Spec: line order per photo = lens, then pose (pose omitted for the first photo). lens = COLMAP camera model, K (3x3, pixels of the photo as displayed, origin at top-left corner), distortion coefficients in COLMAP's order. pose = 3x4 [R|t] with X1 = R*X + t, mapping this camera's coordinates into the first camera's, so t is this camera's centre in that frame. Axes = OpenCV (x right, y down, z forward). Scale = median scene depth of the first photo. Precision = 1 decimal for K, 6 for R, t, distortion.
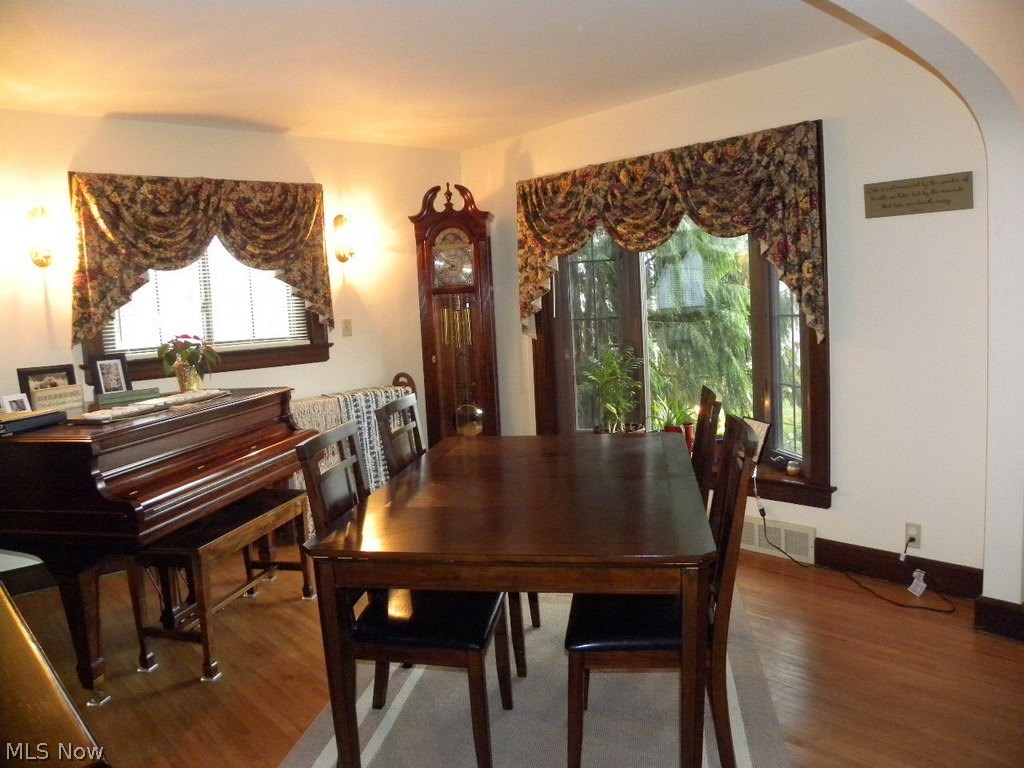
lens RADIAL K [[769.7, 0, 509.8], [0, 769.7, 380.9], [0, 0, 1]] dist [-0.150393, 0.084759]
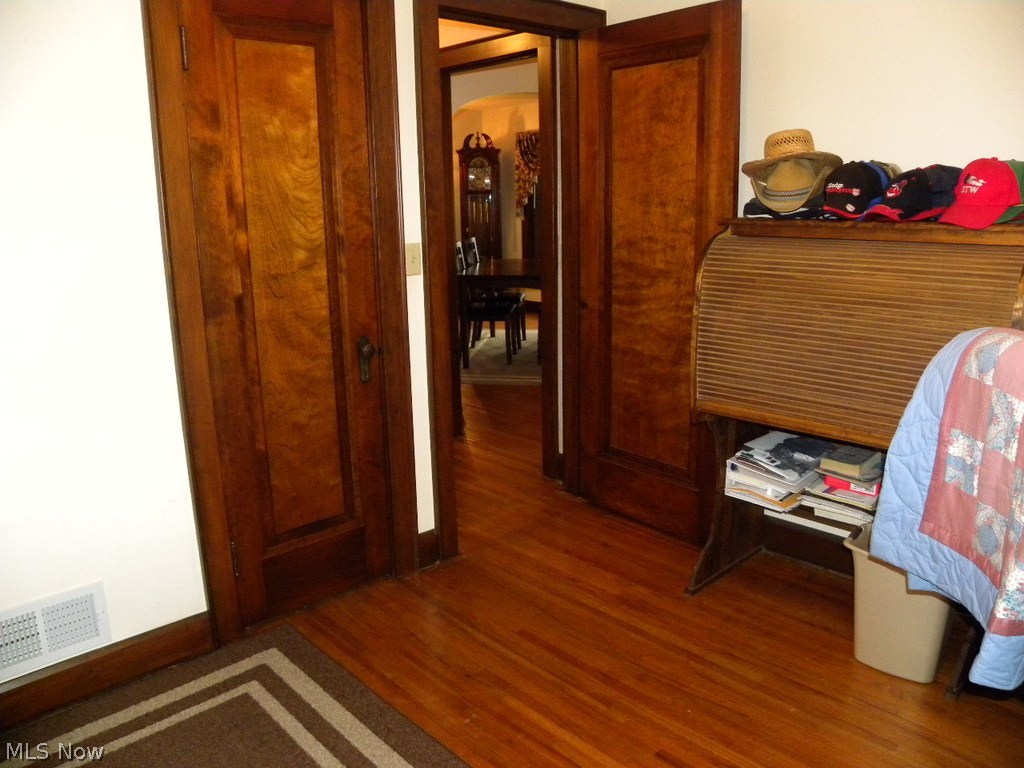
lens RADIAL K [[769.7, 0, 509.8], [0, 769.7, 380.9], [0, 0, 1]] dist [-0.150393, 0.084759]
pose [[0.999123, 0.019811, 0.036888, -0.059785], [-0.024550, 0.990836, 0.132821, 0.084515], [-0.033919, -0.133610, 0.990453, -0.860883]]
